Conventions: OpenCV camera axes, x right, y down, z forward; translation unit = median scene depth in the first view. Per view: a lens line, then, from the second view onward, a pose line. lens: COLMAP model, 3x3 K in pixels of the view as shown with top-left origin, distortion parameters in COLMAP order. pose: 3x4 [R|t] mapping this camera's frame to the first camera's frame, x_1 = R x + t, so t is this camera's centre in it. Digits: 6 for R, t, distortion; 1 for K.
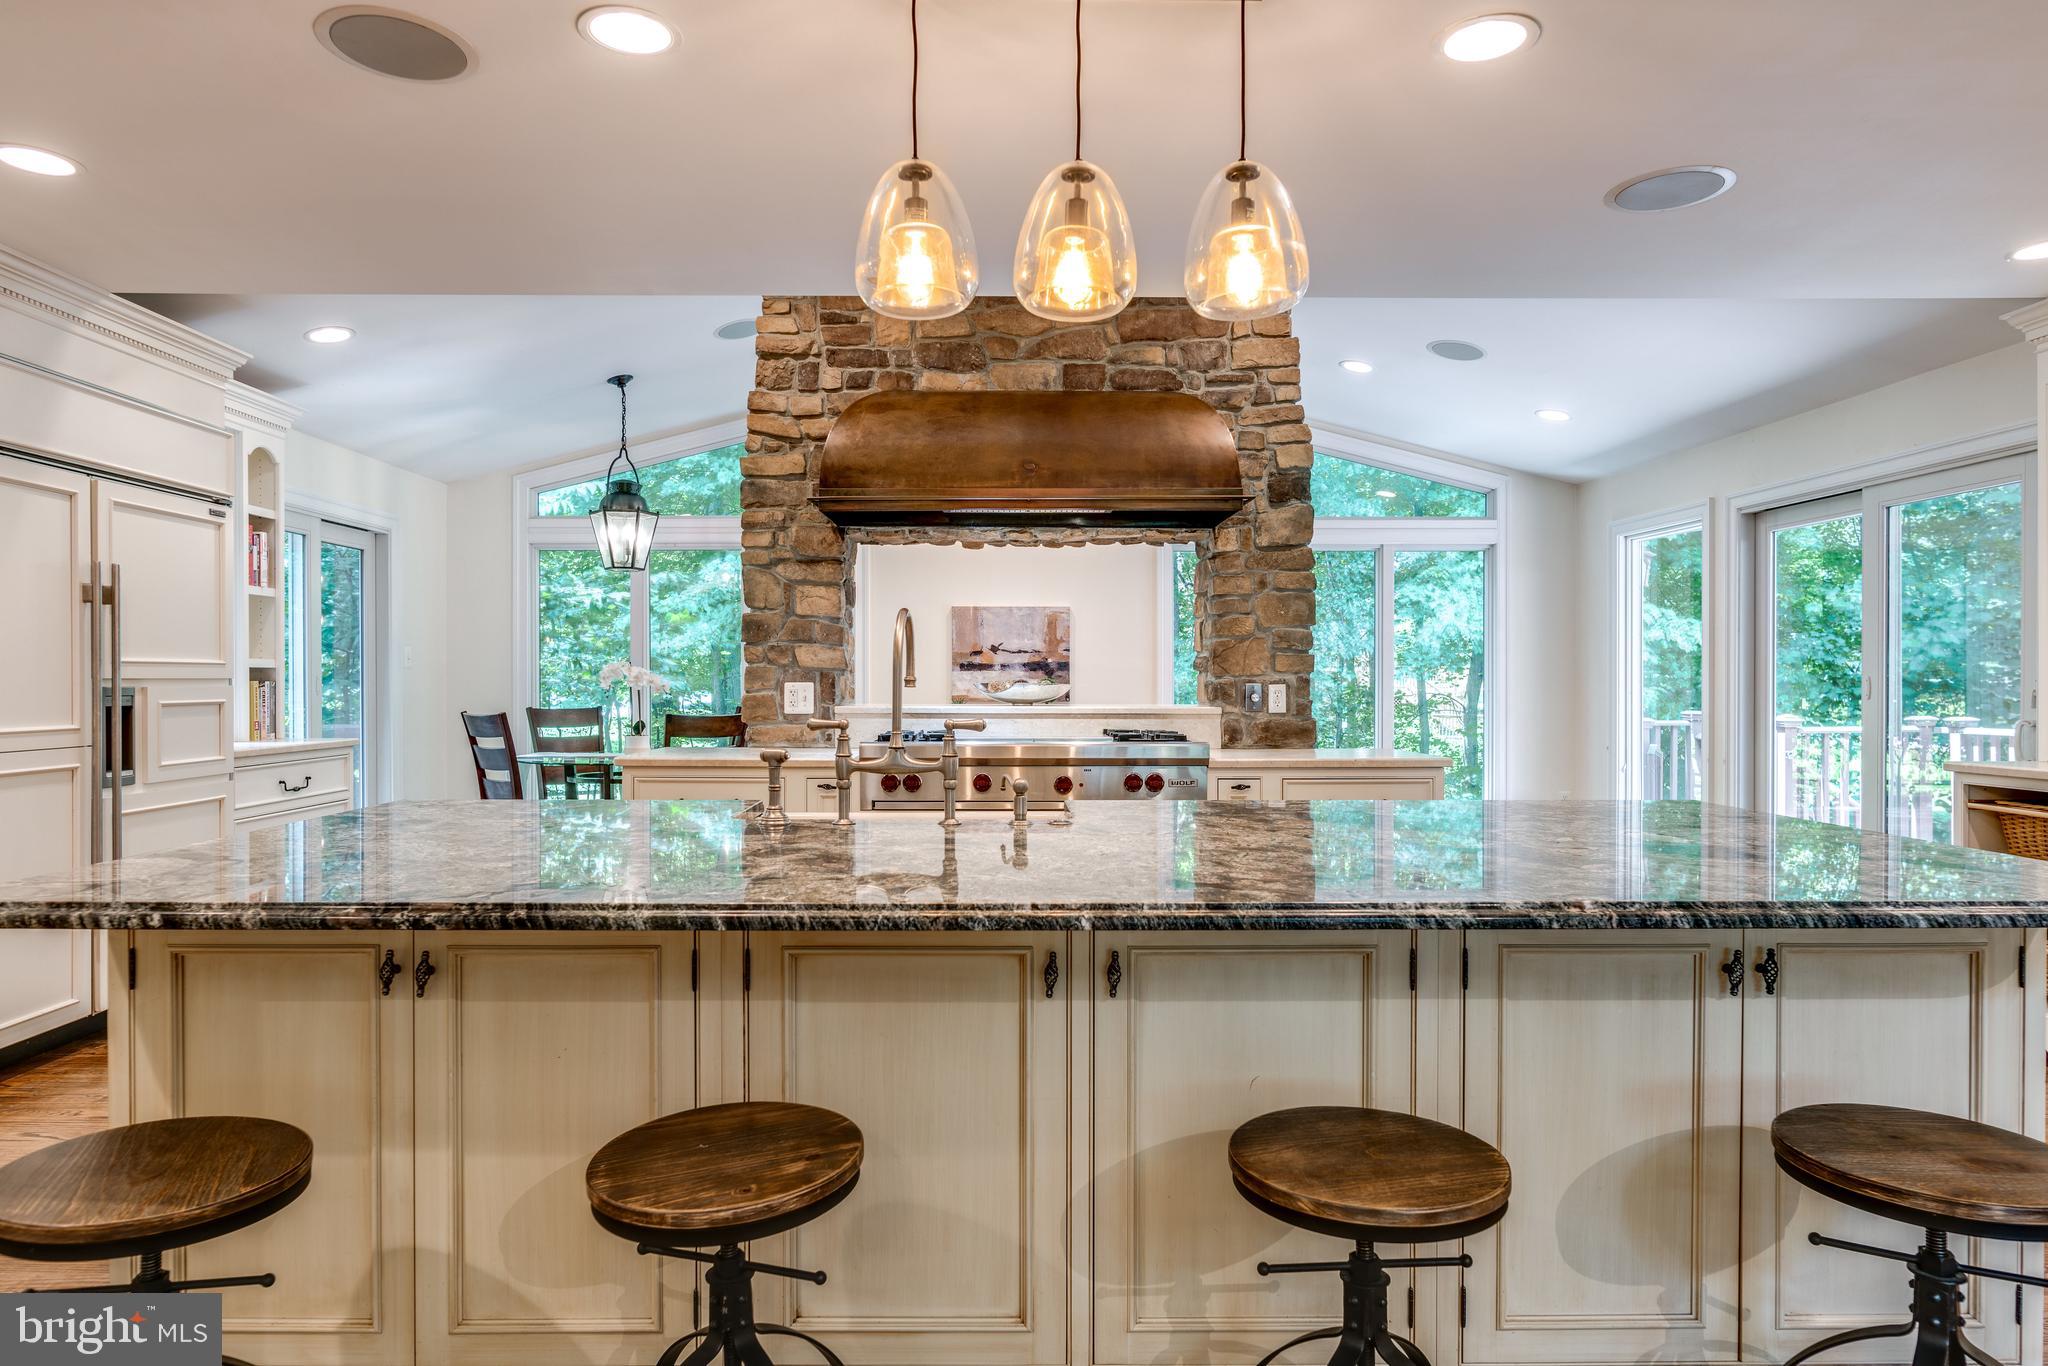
lens RADIAL K [[1203.4, 0, 1005.0], [0, 1203.4, 686.6], [0, 0, 1]] dist [-0.006216, 0.000973]
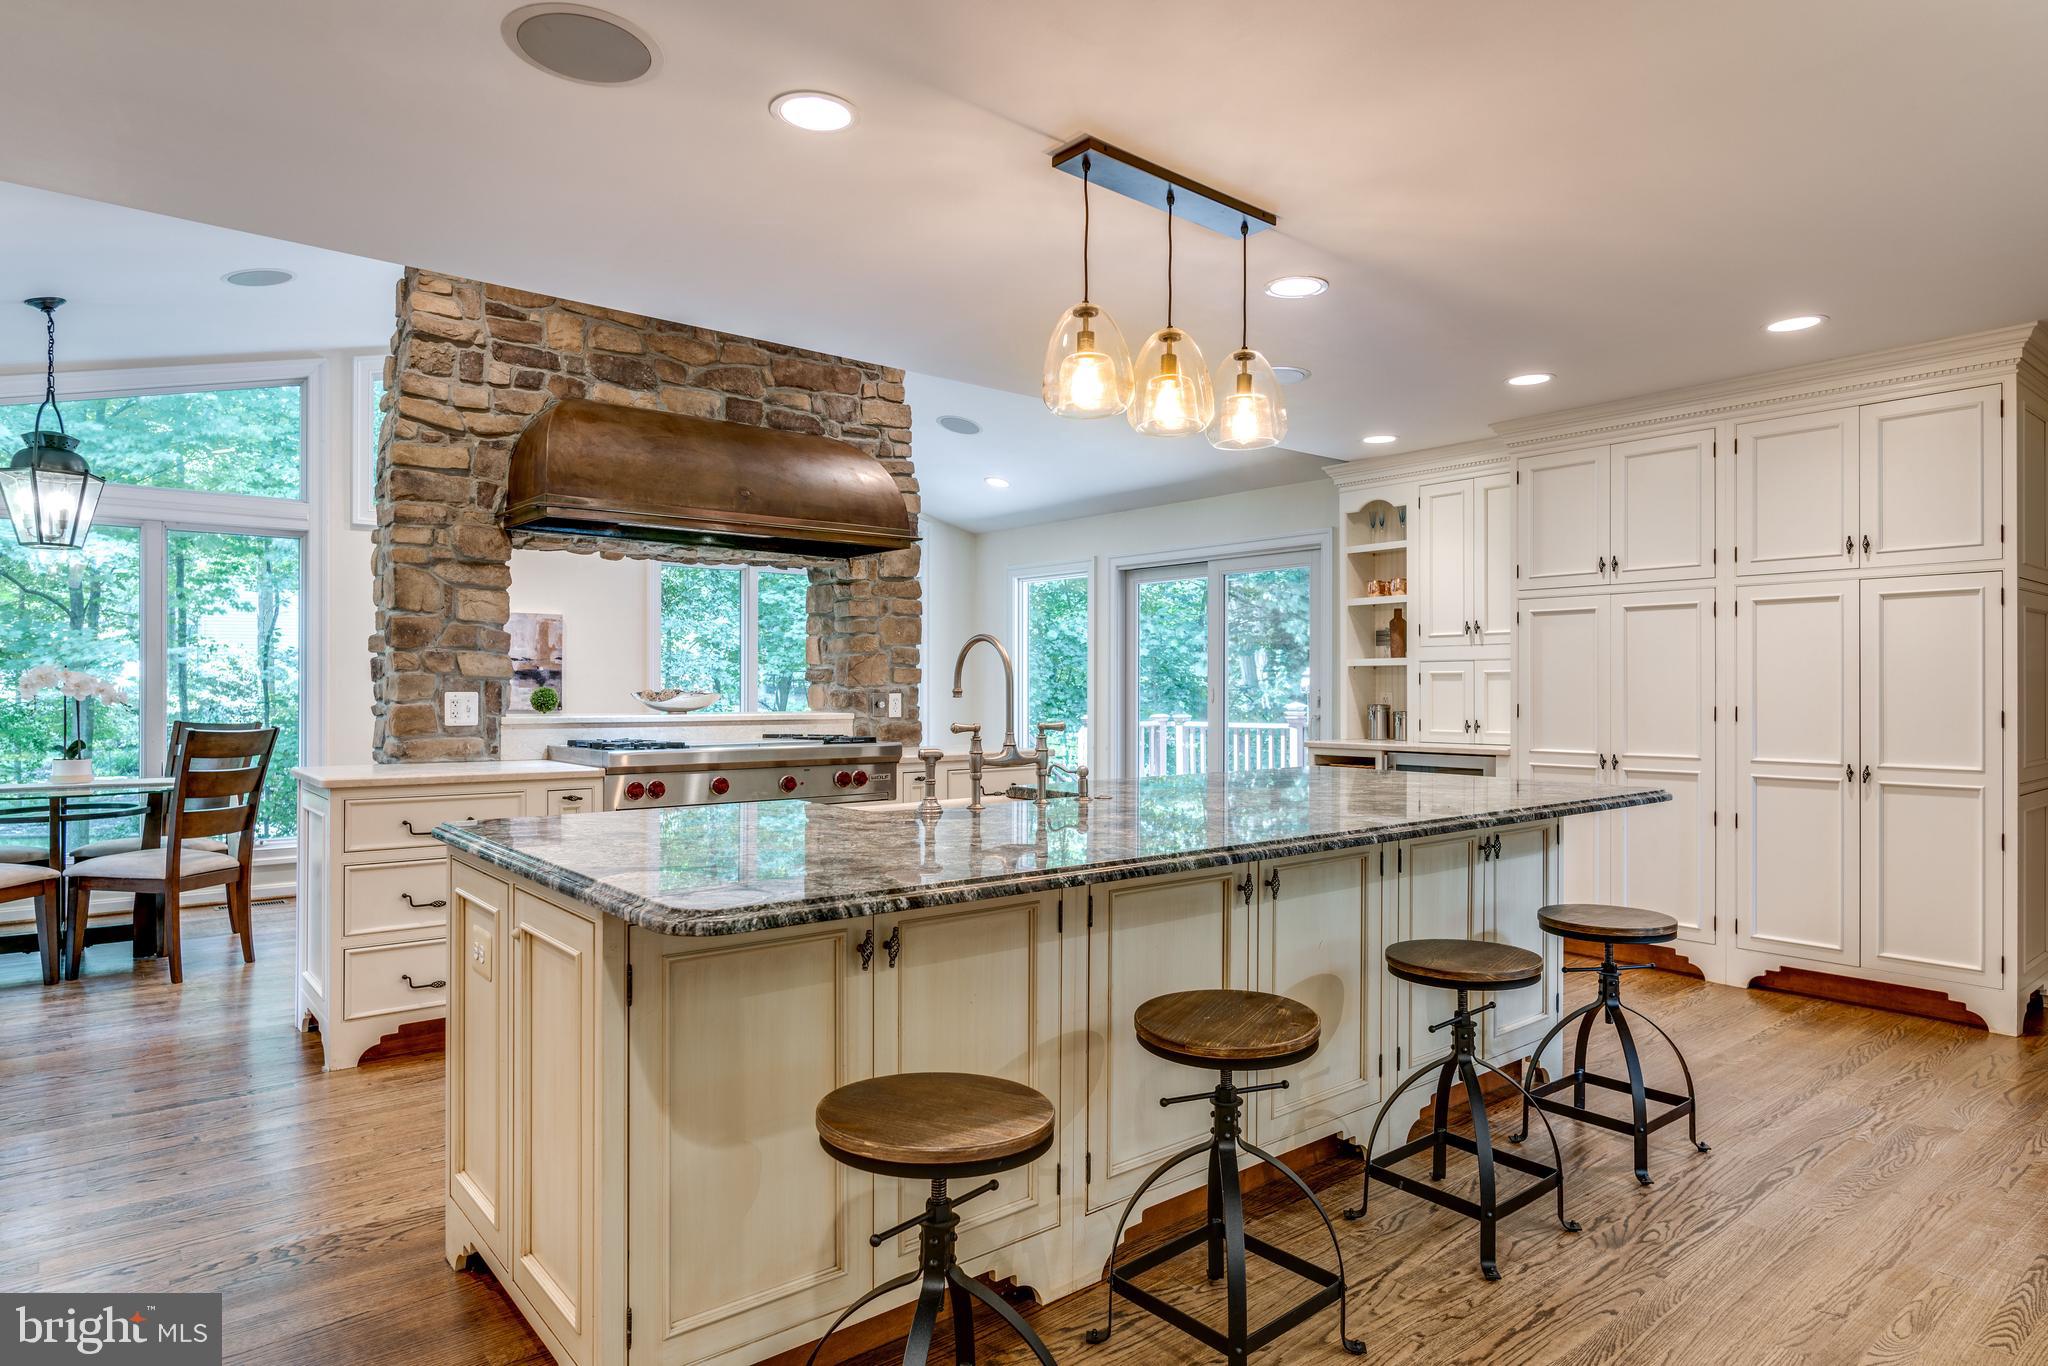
lens RADIAL K [[1167.5, 0, 1042.5], [0, 1167.5, 686.5], [0, 0, 1]] dist [-0.006805, 0.001449]
pose [[0.771368, 0.002156, 0.636386, -0.398428], [0.001753, 0.999983, -0.005513, -0.002015], [-0.636387, 0.005368, 0.771351, 0.014533]]
